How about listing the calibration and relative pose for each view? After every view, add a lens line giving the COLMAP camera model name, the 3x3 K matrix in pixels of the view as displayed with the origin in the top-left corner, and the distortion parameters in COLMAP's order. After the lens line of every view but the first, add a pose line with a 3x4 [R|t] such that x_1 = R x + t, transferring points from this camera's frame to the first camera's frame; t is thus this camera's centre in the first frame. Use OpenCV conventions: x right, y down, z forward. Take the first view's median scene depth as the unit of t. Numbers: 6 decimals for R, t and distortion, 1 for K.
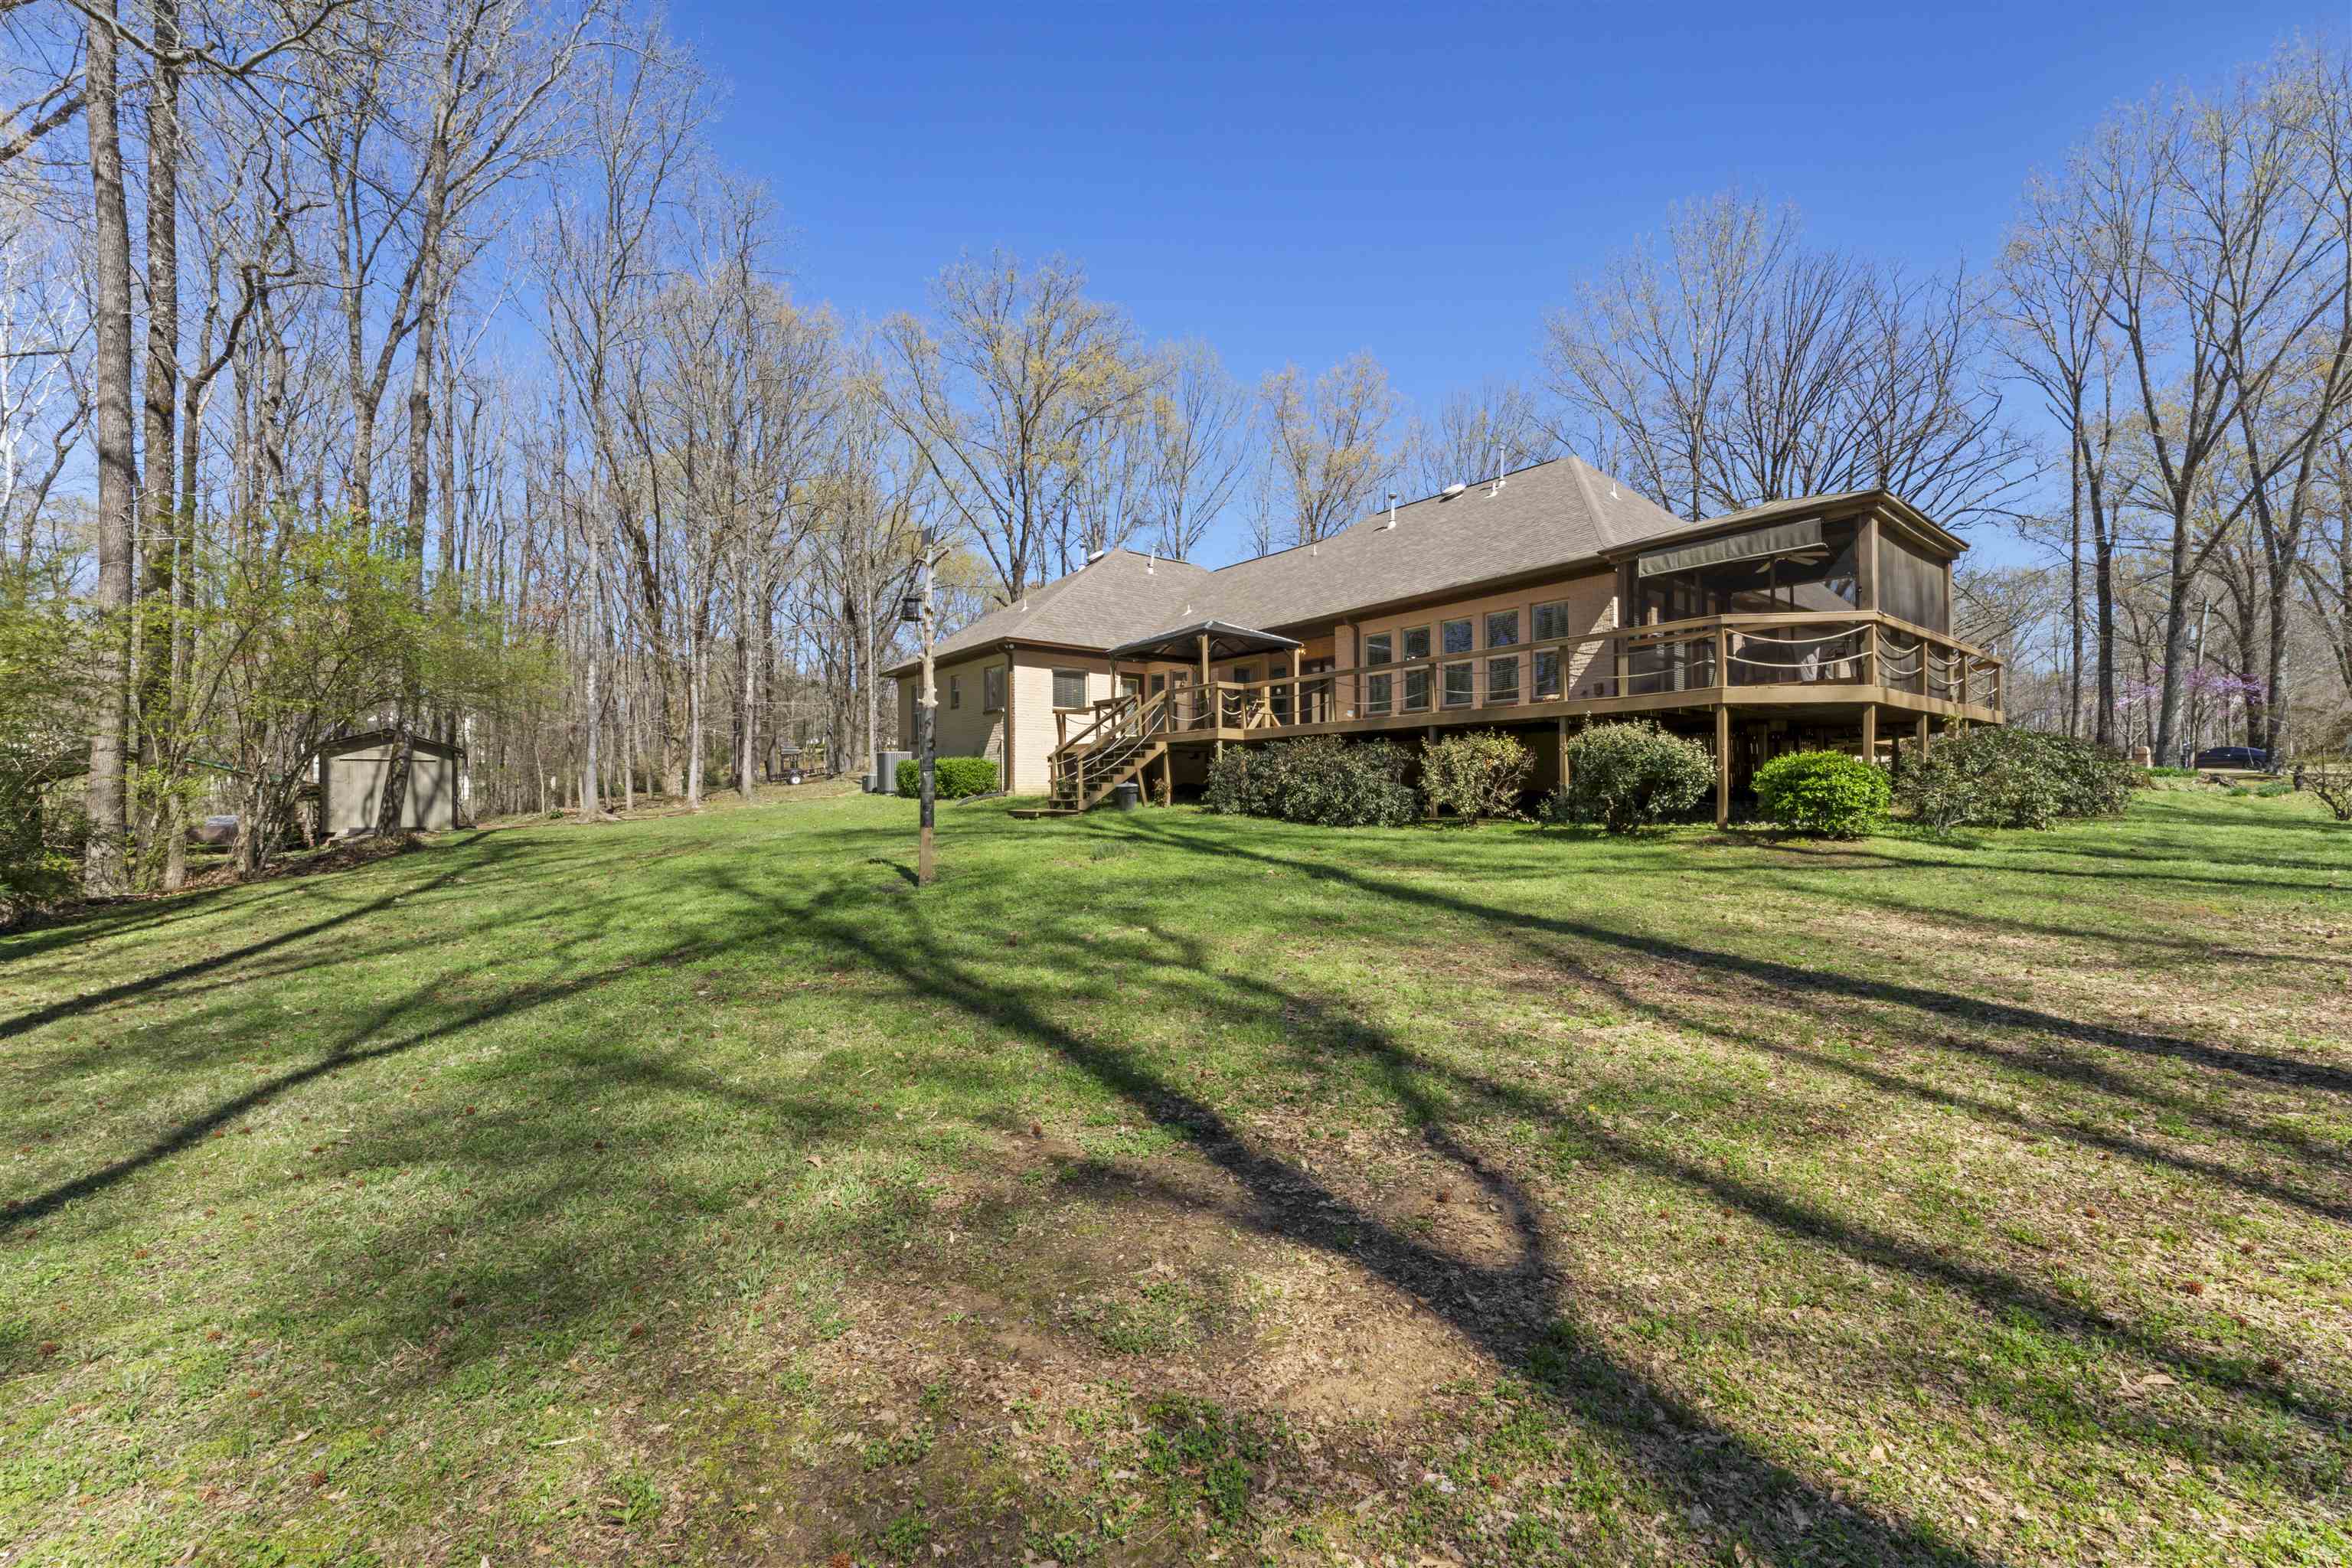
lens RADIAL K [[960.4, 0, 1163.6], [0, 960.4, 788.2], [0, 0, 1]] dist [-0.001034, 0.000192]
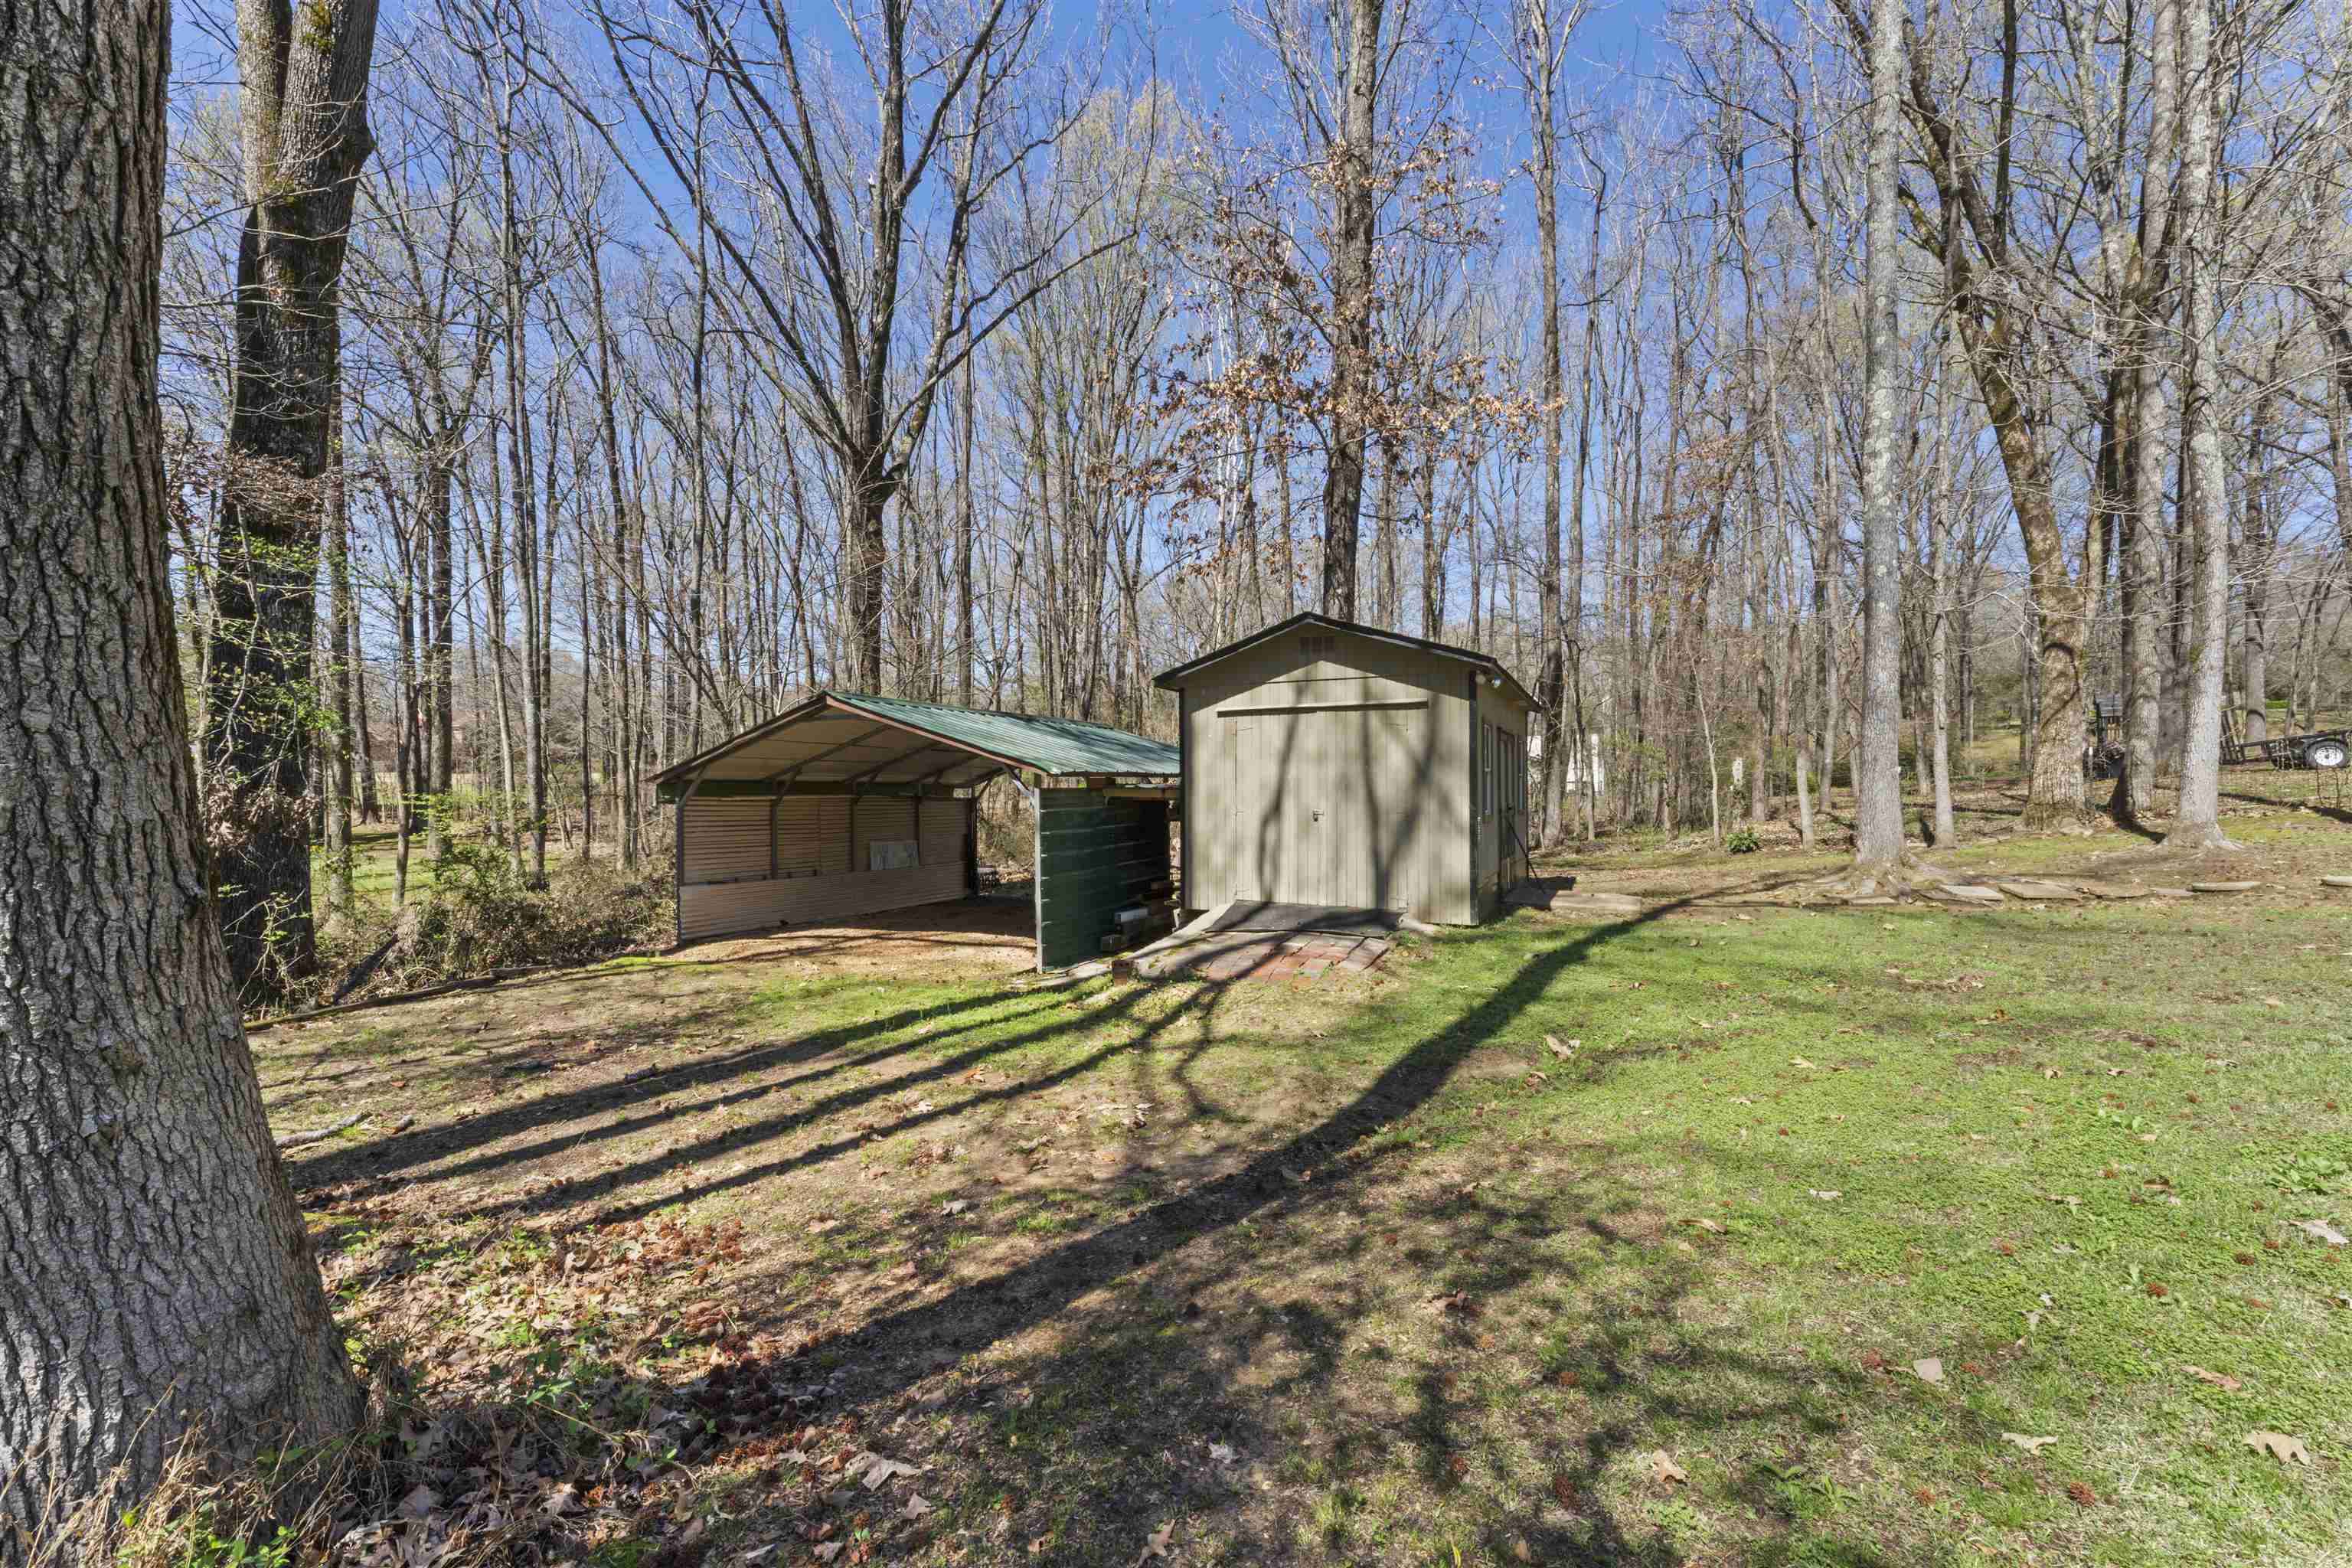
lens RADIAL K [[960.4, 0, 1163.6], [0, 960.4, 788.2], [0, 0, 1]] dist [-0.001034, 0.000192]
pose [[0.476485, -0.004898, -0.879169, -0.535084], [0.012573, 0.999920, 0.001243, -0.001746], [0.879093, -0.011646, 0.476509, 0.793831]]
